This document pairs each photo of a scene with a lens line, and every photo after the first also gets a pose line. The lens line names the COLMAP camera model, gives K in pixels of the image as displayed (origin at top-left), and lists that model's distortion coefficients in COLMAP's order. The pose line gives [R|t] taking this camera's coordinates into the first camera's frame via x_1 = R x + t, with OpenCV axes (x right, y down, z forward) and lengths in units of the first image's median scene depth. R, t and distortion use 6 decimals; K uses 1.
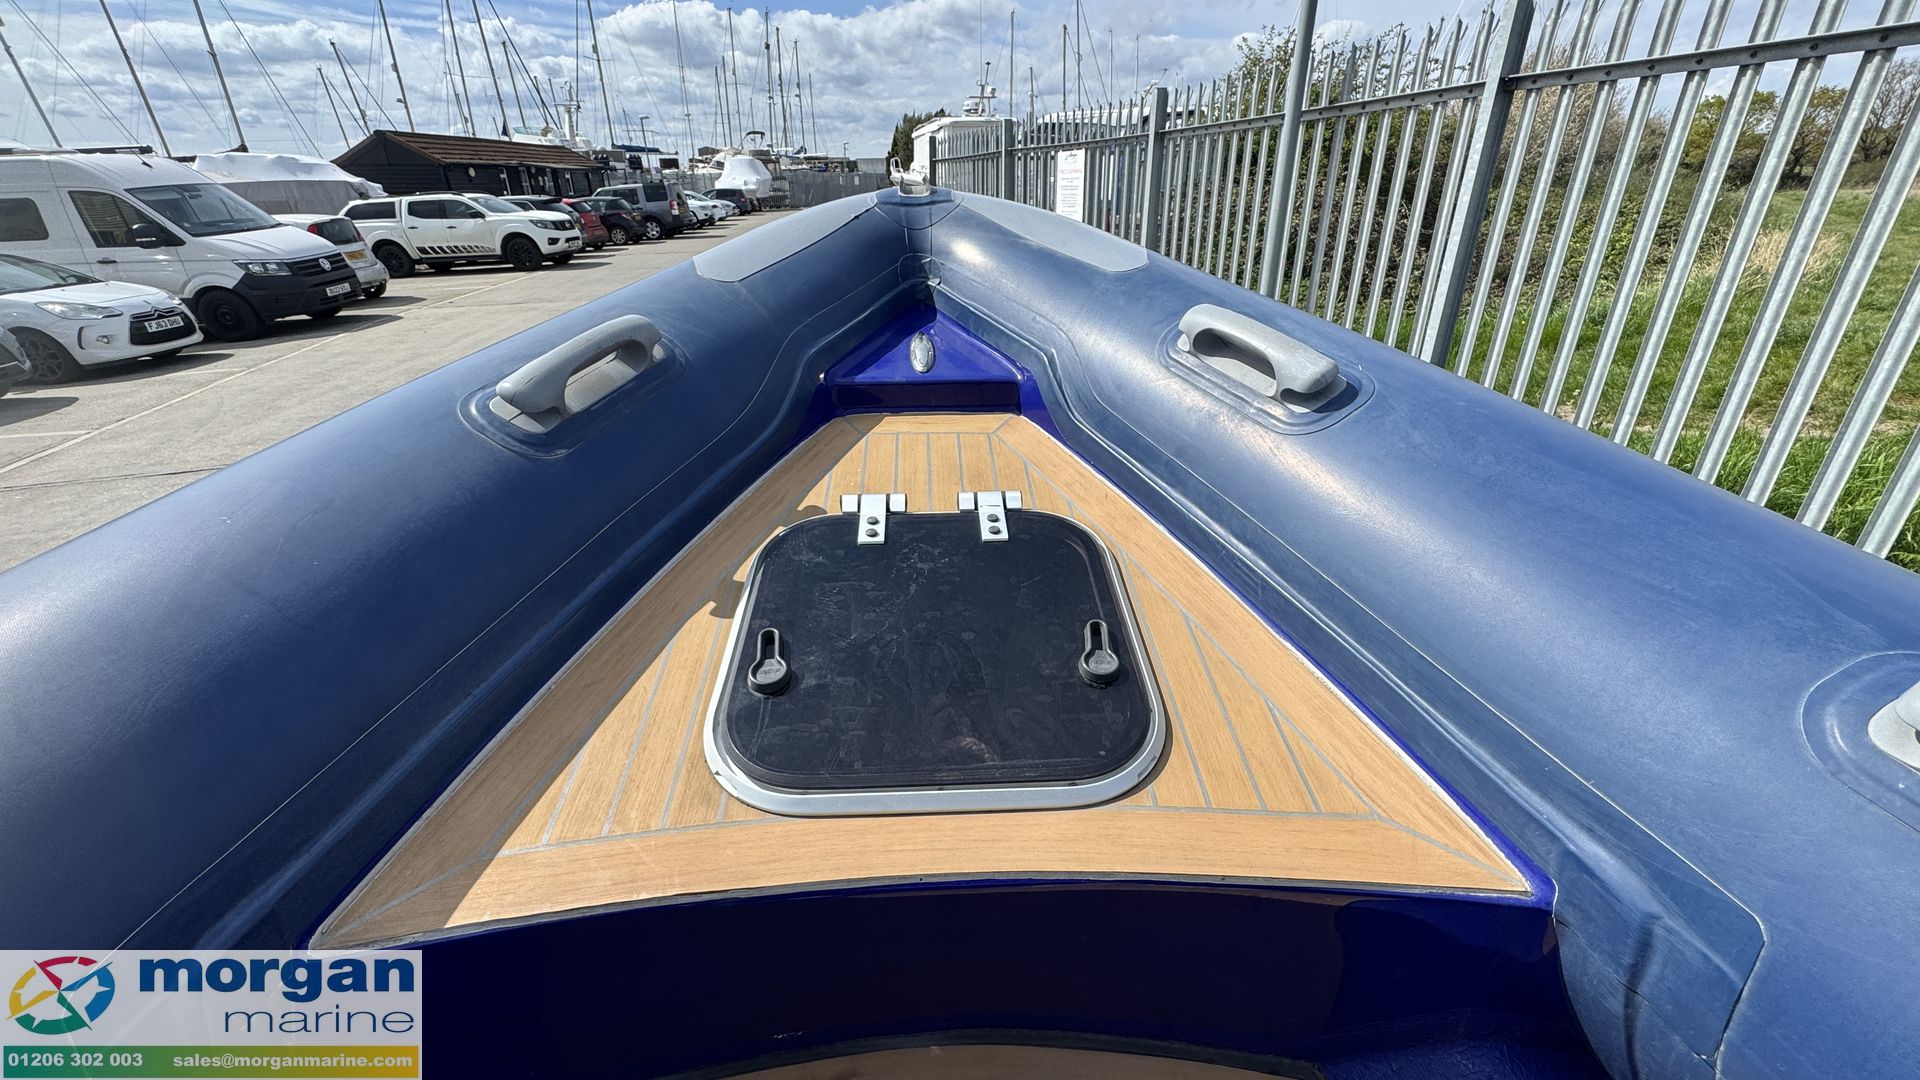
lens RADIAL K [[770.8, 0, 962.2], [0, 770.8, 535.0], [0, 0, 1]] dist [-0.000587, -0.000181]
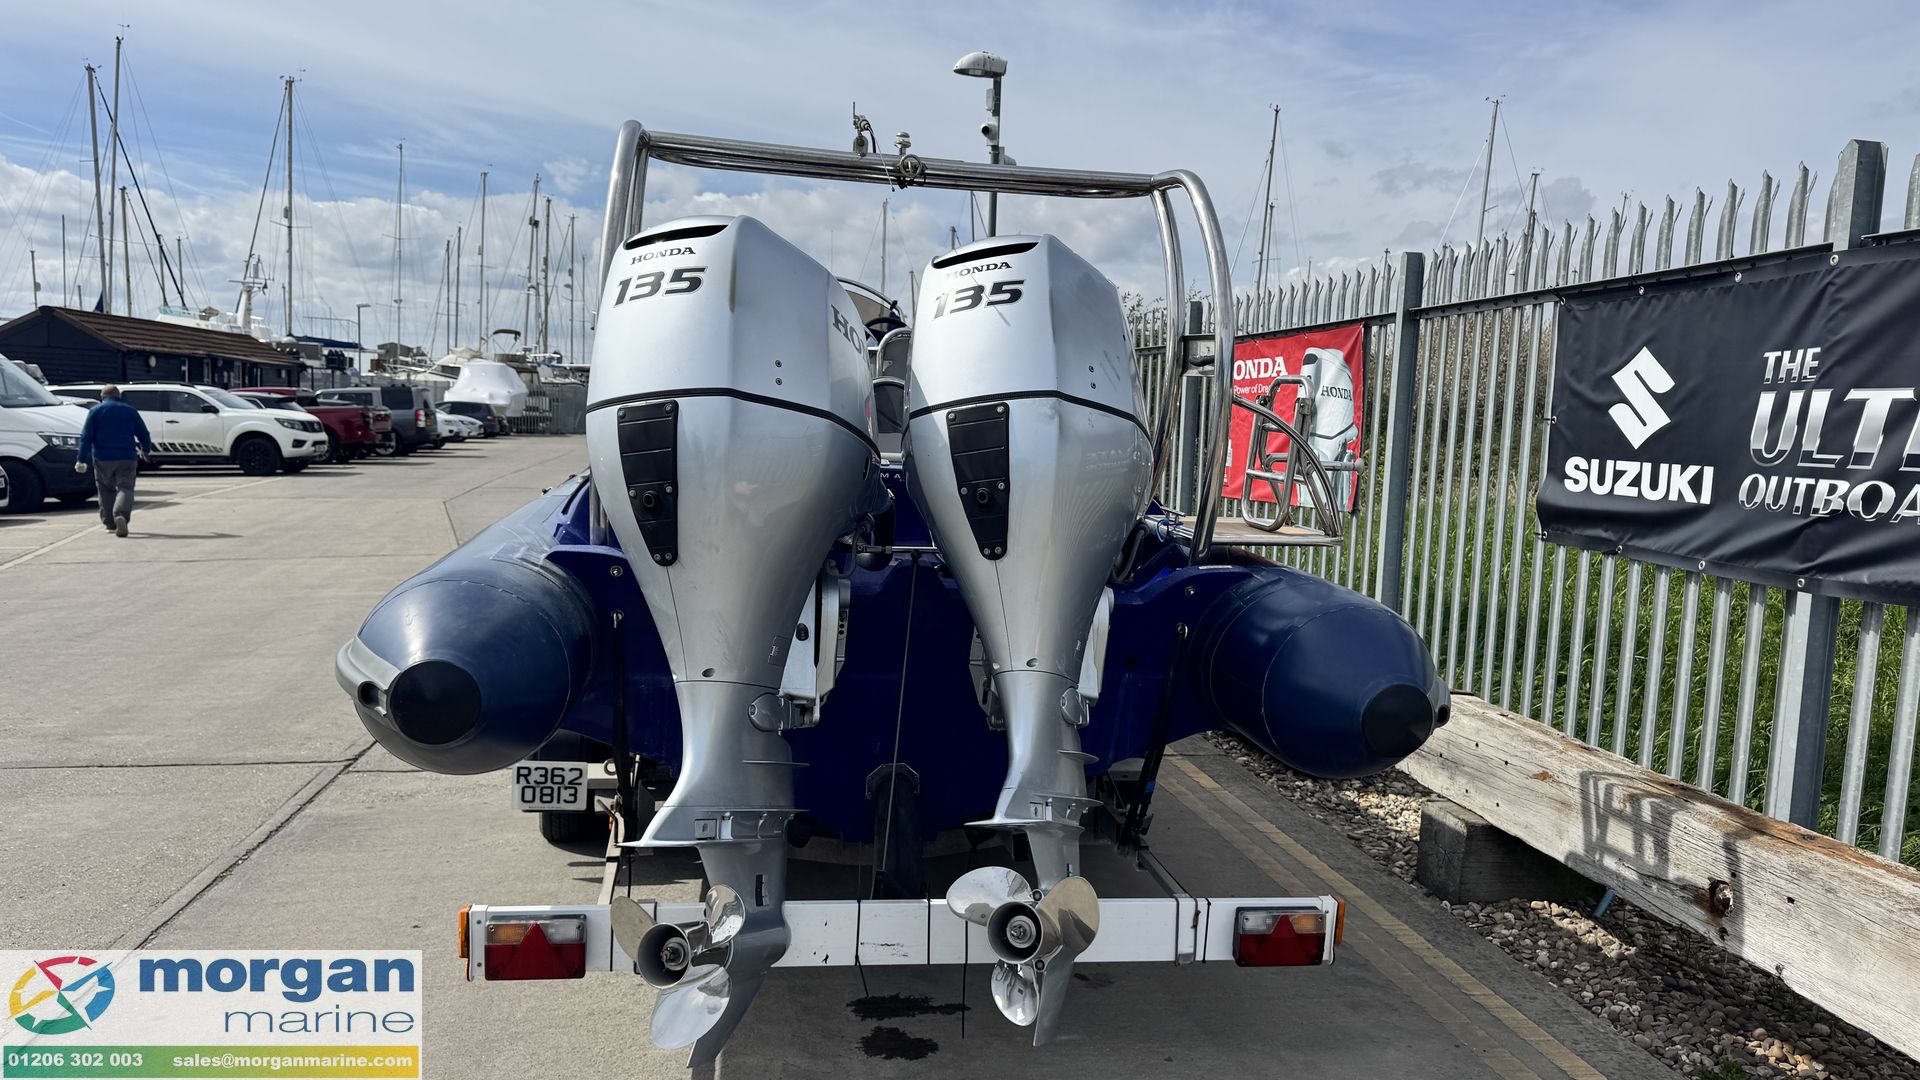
lens RADIAL K [[1341.4, 0, 965.0], [0, 1341.4, 554.5], [0, 0, 1]] dist [0.059730, -0.081533]
pose [[0.992014, 0.036584, 0.120704, 0.000591], [0.004590, 0.945903, -0.324417, 0.201980], [-0.126042, 0.322380, 0.938181, -0.403867]]
